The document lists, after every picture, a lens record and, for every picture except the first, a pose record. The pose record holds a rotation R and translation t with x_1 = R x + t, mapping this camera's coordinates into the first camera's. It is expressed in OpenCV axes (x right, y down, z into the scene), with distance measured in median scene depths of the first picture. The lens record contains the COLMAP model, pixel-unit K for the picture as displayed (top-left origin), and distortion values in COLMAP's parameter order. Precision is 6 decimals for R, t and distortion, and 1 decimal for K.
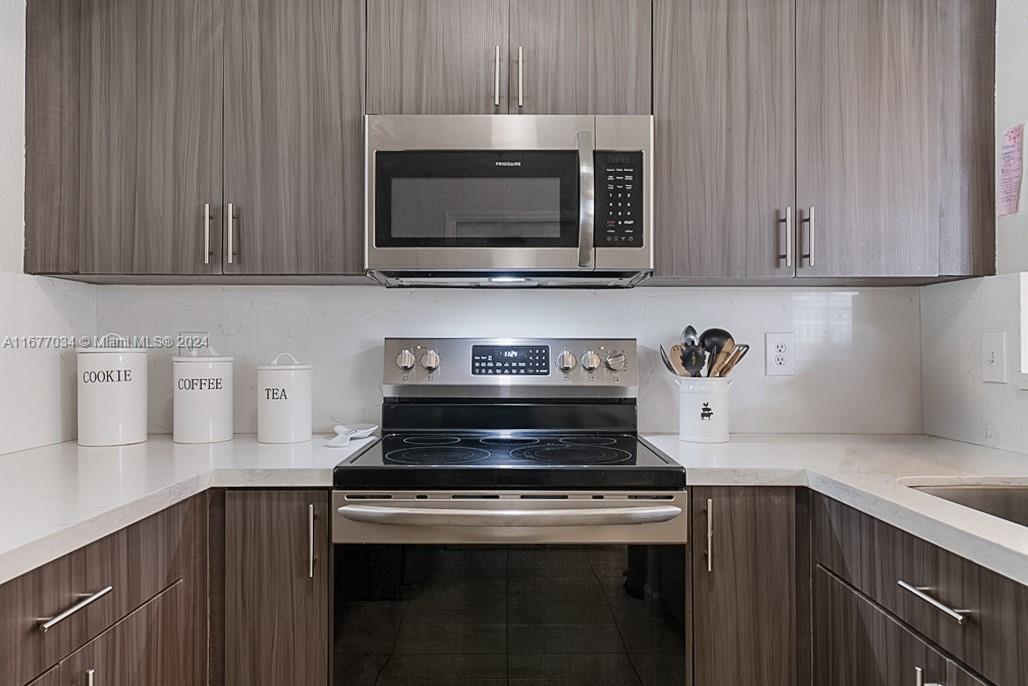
lens RADIAL K [[698.1, 0, 511.3], [0, 698.1, 344.9], [0, 0, 1]] dist [-0.002148, -0.000207]
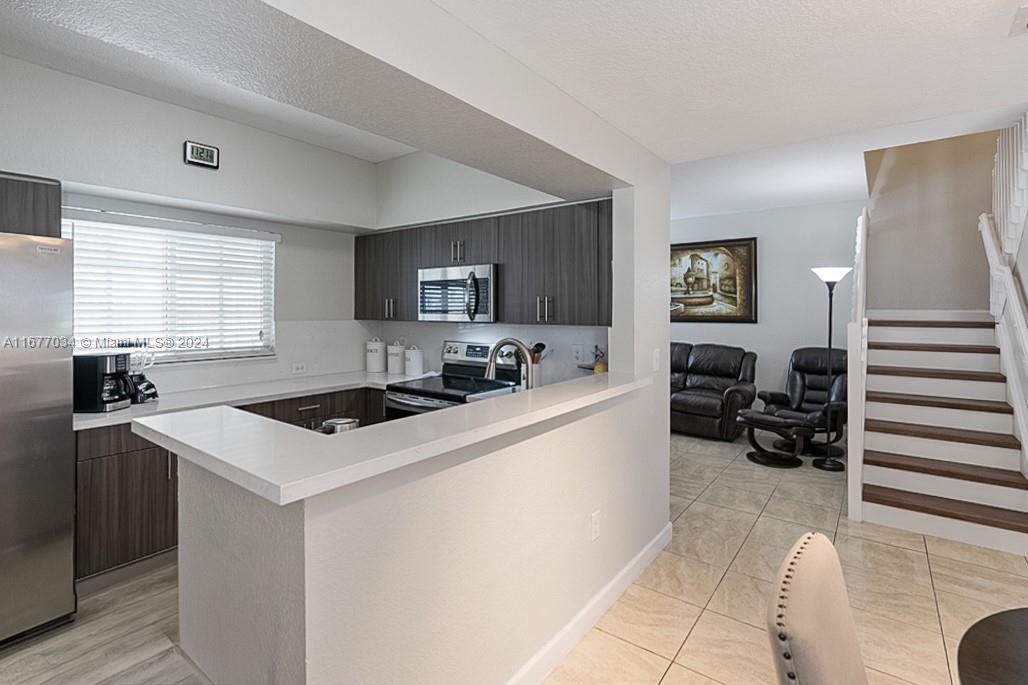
lens RADIAL K [[484.8, 0, 508.8], [0, 484.8, 308.7], [0, 0, 1]] dist [-0.004302, -0.000061]
pose [[0.789816, -0.001221, -0.613342, 1.342407], [0.005013, 0.999977, 0.004465, -0.162114], [0.613323, -0.006601, 0.789805, -0.404557]]
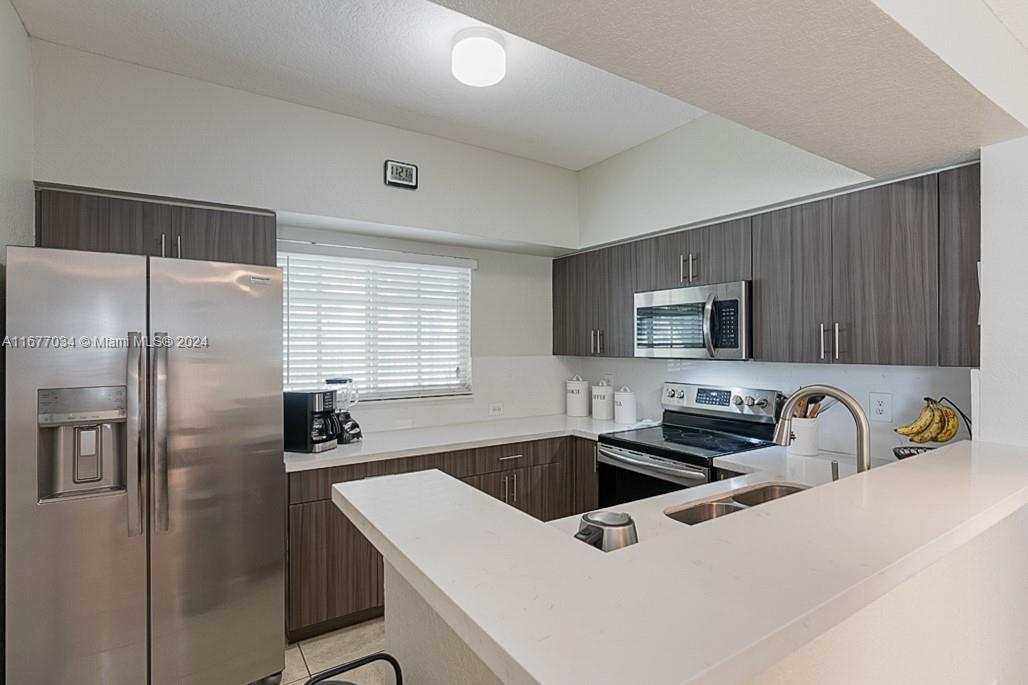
lens RADIAL K [[508.3, 0, 513.2], [0, 508.3, 344.9], [0, 0, 1]] dist [0.000055, -0.000017]
pose [[0.543405, -0.002000, -0.839468, 1.020068], [0.010457, 0.999936, 0.004387, -0.156944], [0.839406, -0.011163, 0.543391, -0.313168]]
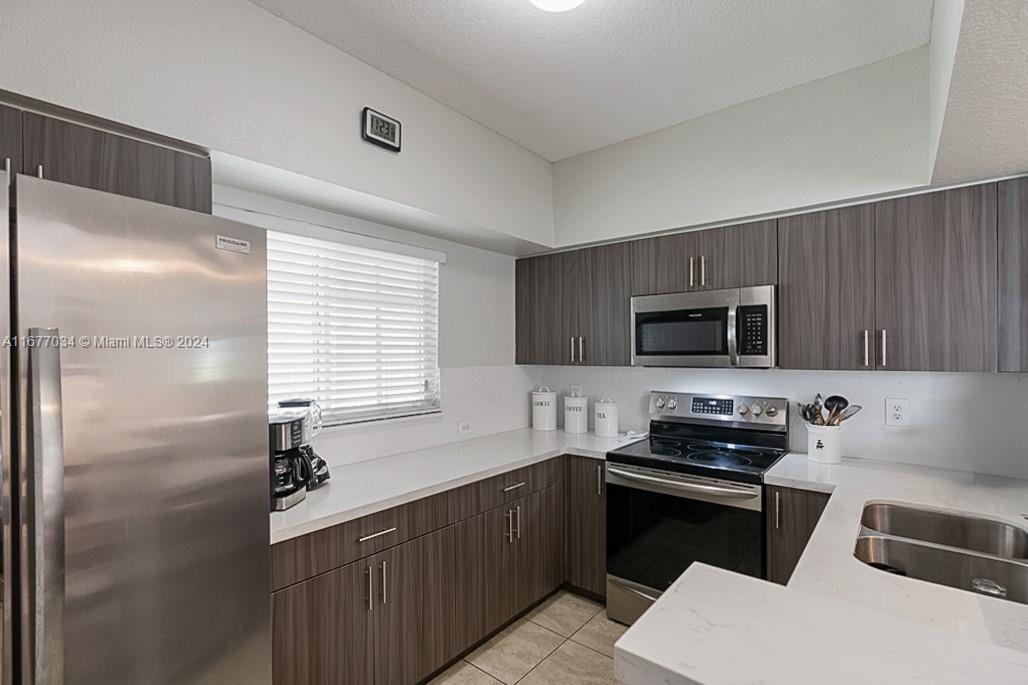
lens RADIAL K [[475.5, 0, 514.1], [0, 475.5, 353.8], [0, 0, 1]] dist [-0.001349, 0.000174]
pose [[0.772319, -0.003166, -0.635226, 0.462491], [0.010867, 0.999907, 0.008229, -0.157206], [0.635141, -0.013259, 0.772282, -0.421209]]
